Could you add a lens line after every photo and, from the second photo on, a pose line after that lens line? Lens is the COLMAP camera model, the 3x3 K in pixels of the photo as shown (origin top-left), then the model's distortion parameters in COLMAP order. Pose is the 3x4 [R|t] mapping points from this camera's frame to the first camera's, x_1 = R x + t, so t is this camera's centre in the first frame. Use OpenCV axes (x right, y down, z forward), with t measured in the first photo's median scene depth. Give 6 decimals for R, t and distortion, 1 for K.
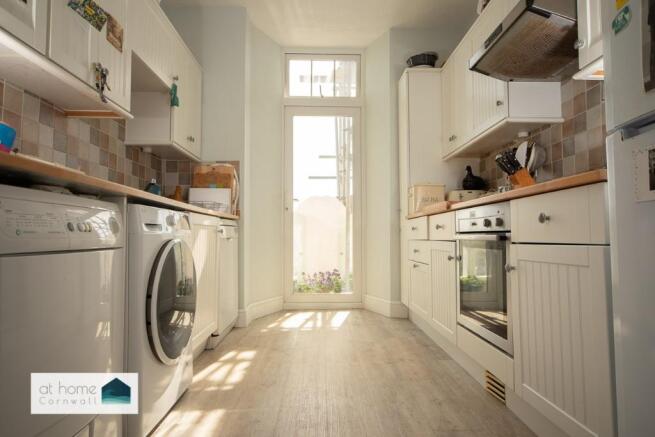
lens RADIAL K [[394.2, 0, 328.1], [0, 394.2, 217.8], [0, 0, 1]] dist [-0.001880, 0.000278]
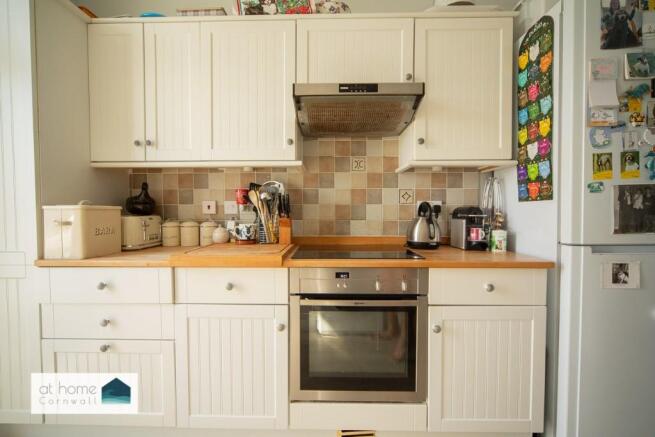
lens RADIAL K [[295.8, 0, 328.0], [0, 295.8, 217.9], [0, 0, 1]] dist [-0.003266, 0.000336]
pose [[0.045218, -0.027358, 0.998602, -0.360636], [-0.048309, 0.998396, 0.029540, -0.183187], [-0.997808, -0.049577, 0.043824, 1.164714]]
